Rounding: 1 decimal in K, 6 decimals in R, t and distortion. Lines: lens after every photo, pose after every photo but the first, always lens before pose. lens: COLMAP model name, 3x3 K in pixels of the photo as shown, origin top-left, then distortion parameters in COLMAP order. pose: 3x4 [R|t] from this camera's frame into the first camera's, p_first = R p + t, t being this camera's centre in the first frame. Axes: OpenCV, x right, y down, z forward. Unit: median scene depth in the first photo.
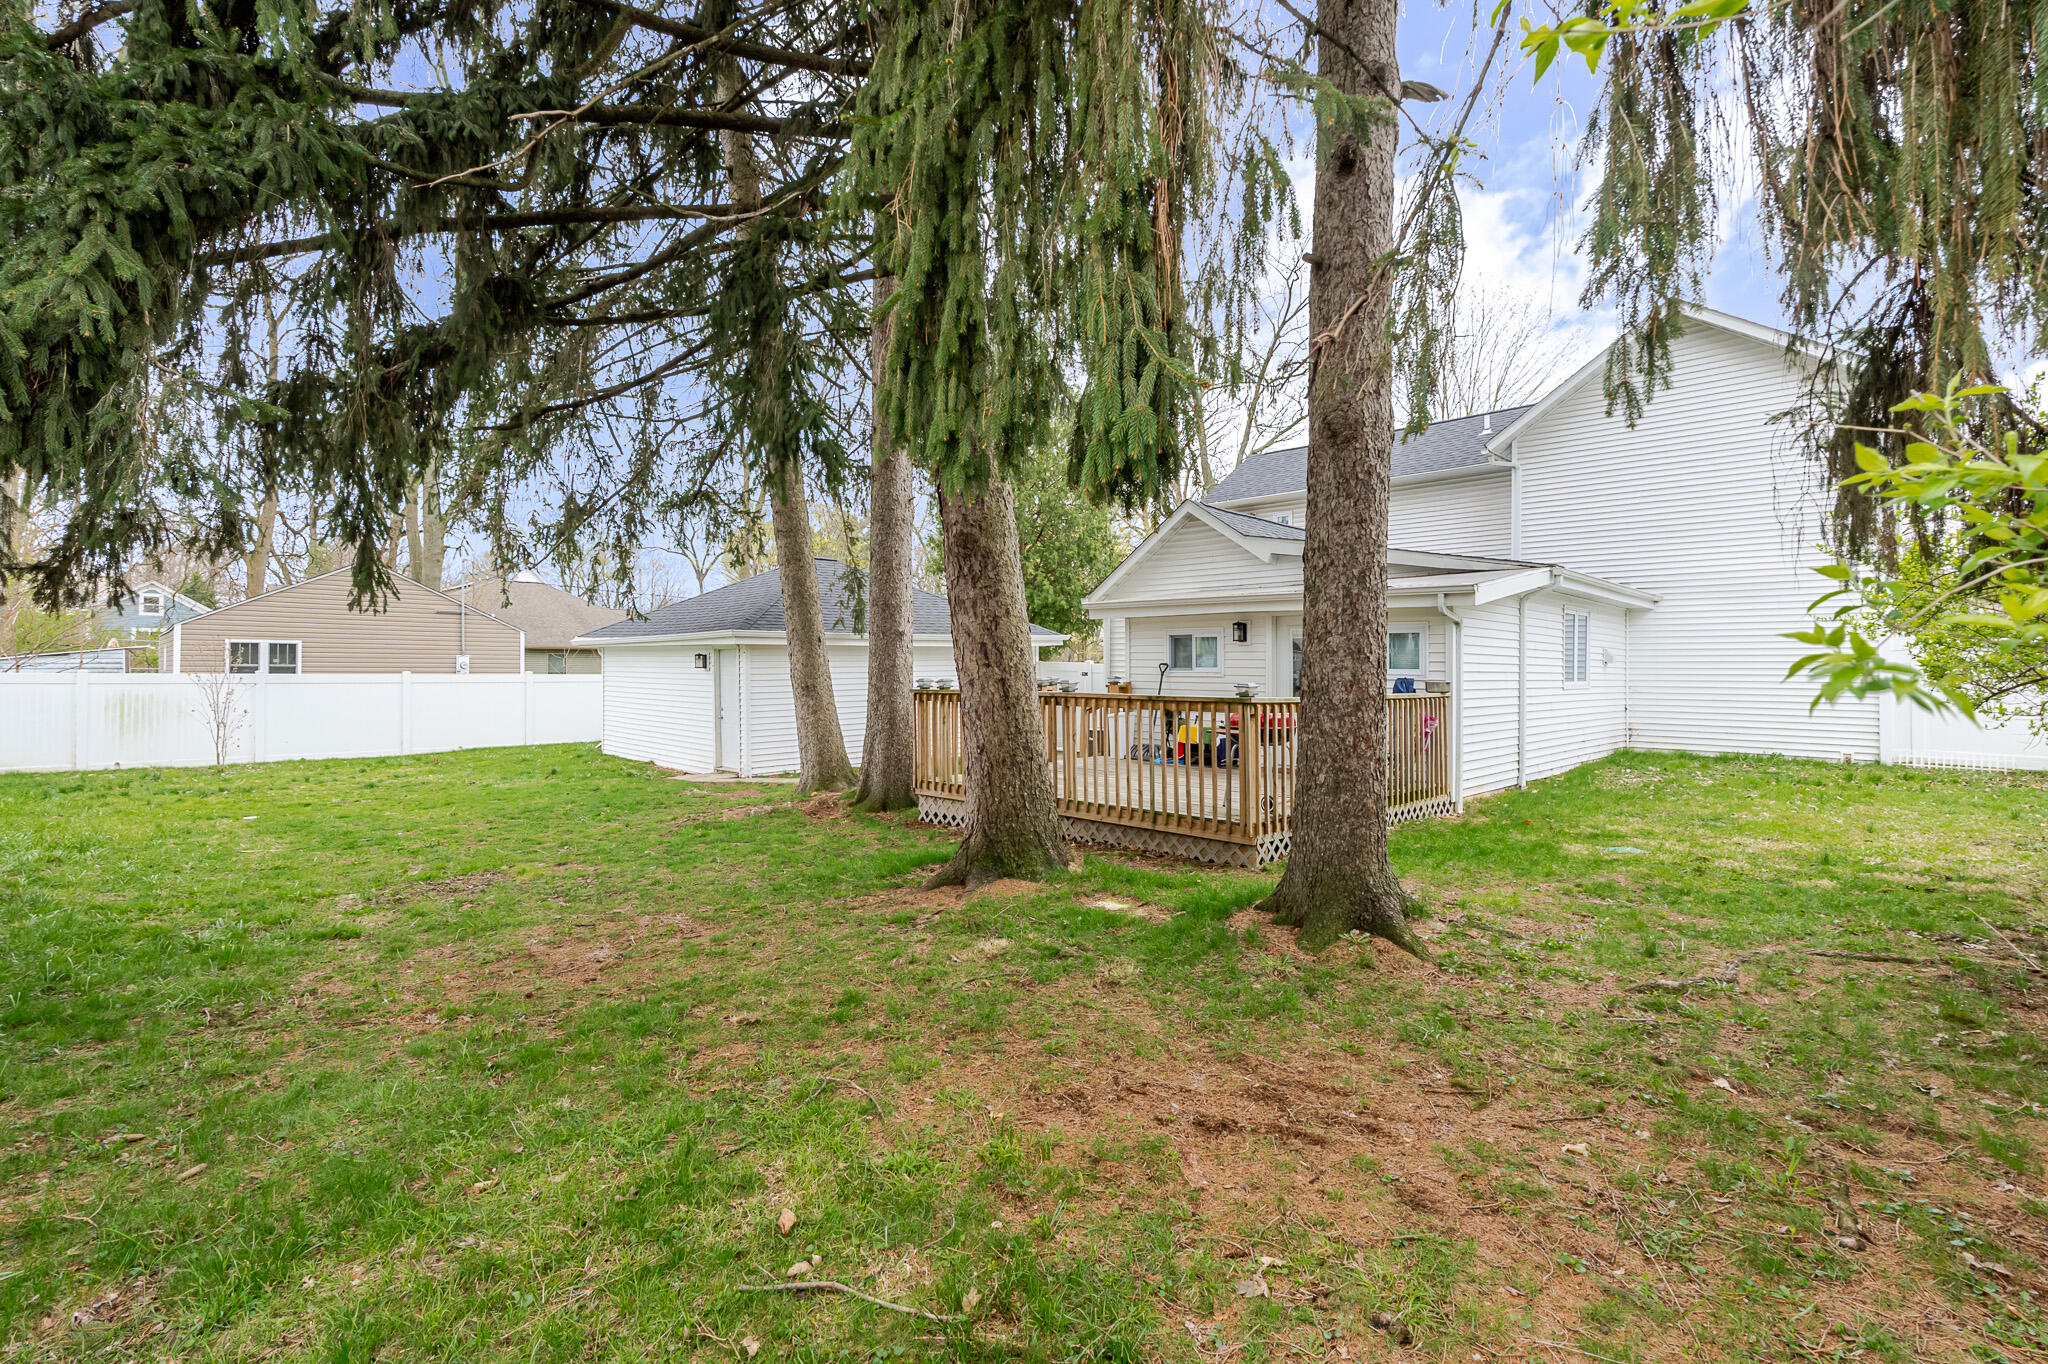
lens RADIAL K [[899.3, 0, 1011.0], [0, 899.3, 670.2], [0, 0, 1]] dist [-0.002976, -0.000311]
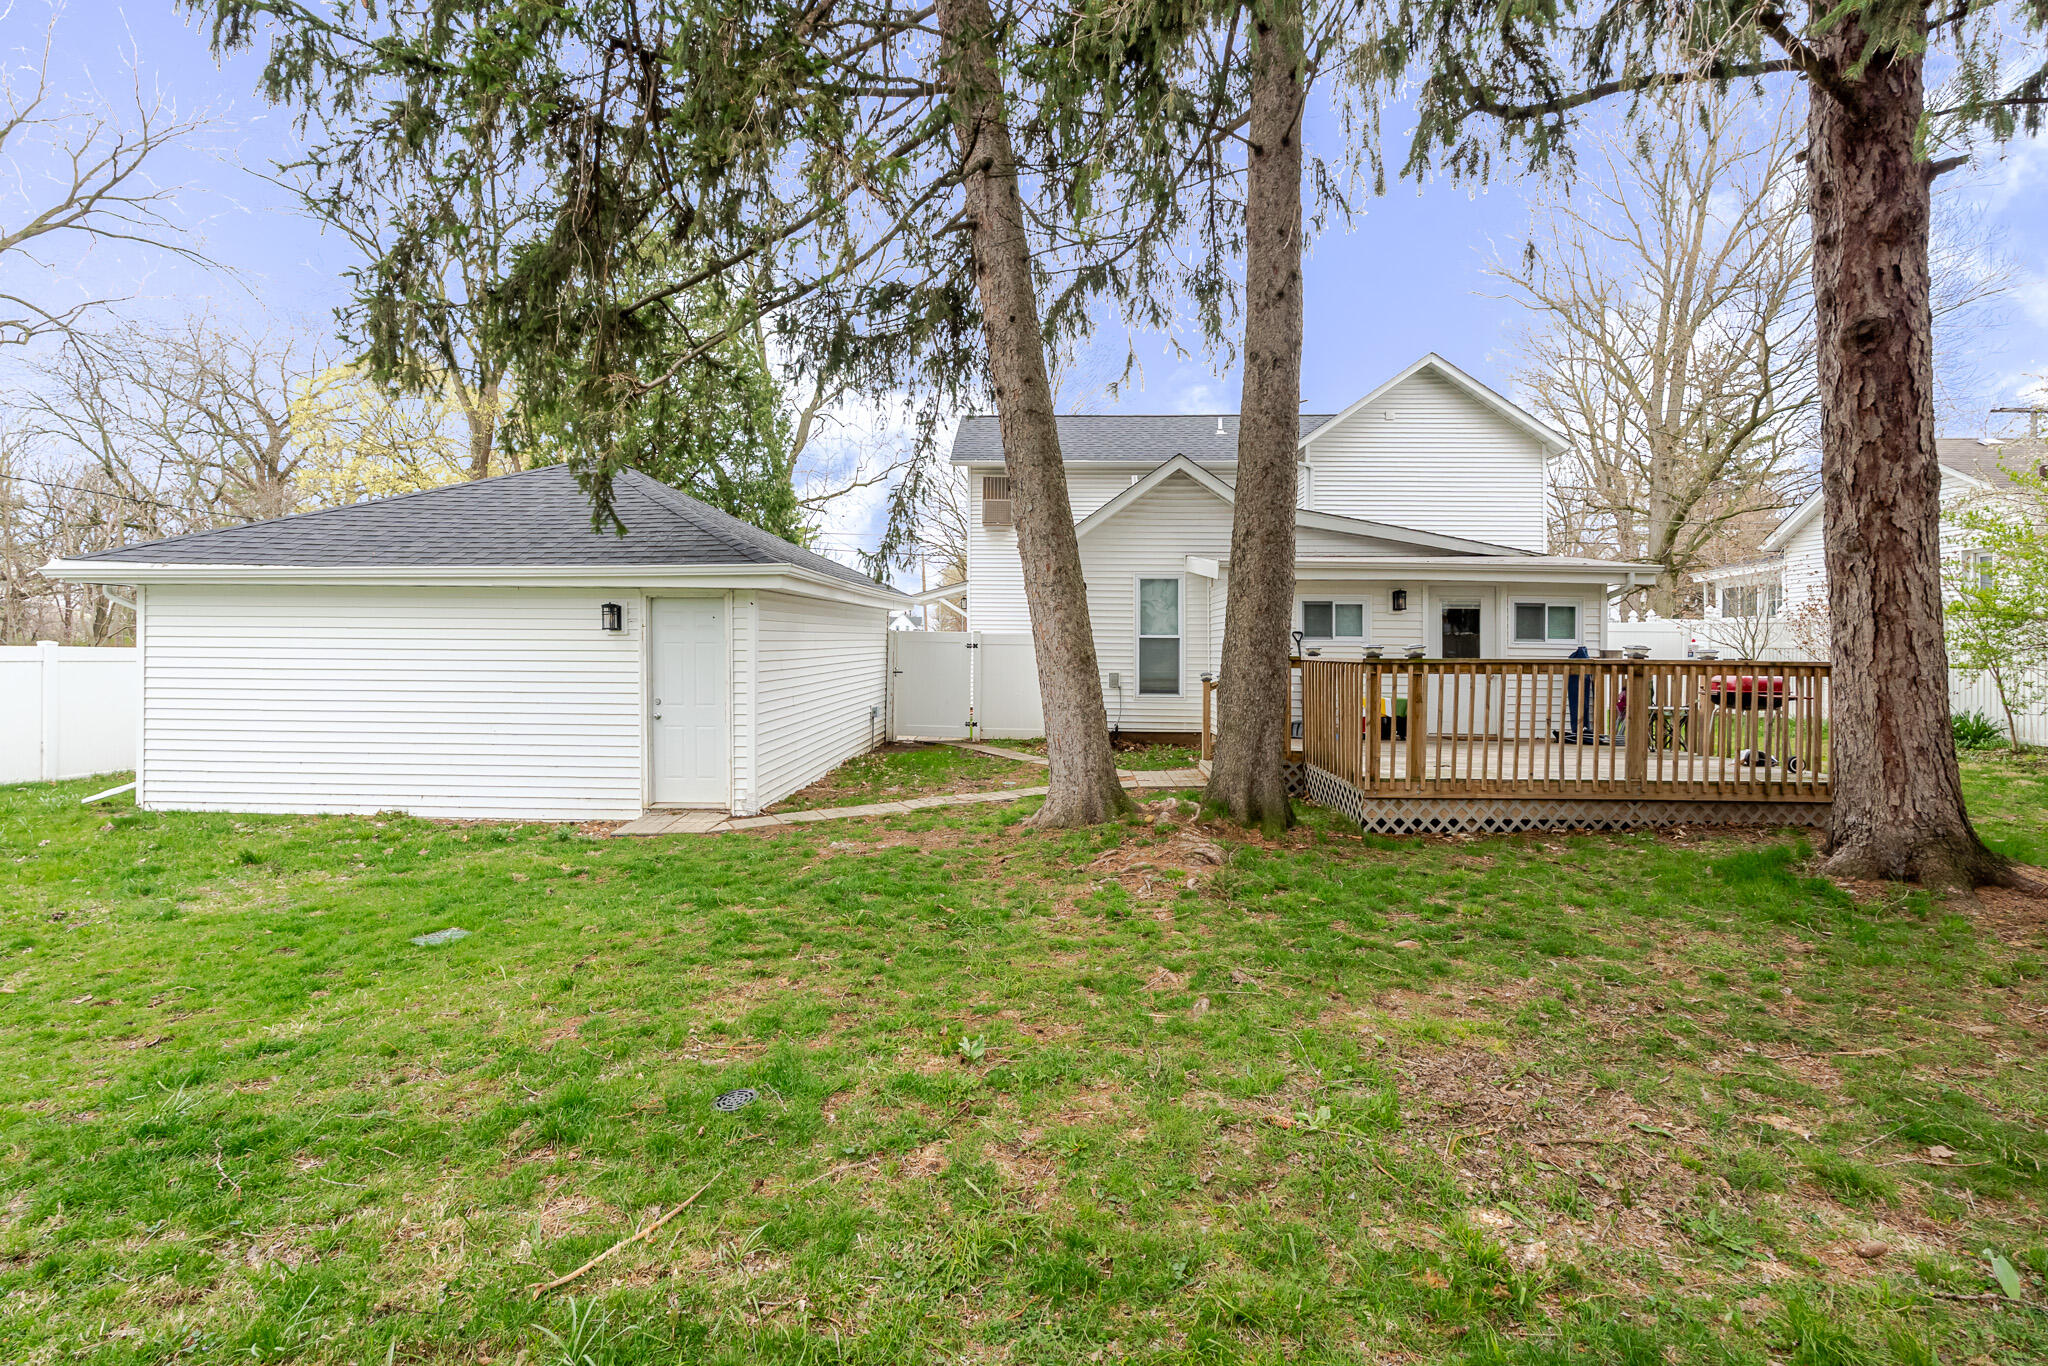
lens RADIAL K [[899.3, 0, 1011.0], [0, 899.3, 671.2], [0, 0, 1]] dist [-0.002976, -0.000311]
pose [[0.735655, -0.013061, 0.677231, -0.715480], [-0.002630, 0.999751, 0.022138, 0.014456], [-0.677352, -0.018068, 0.735438, 0.565526]]
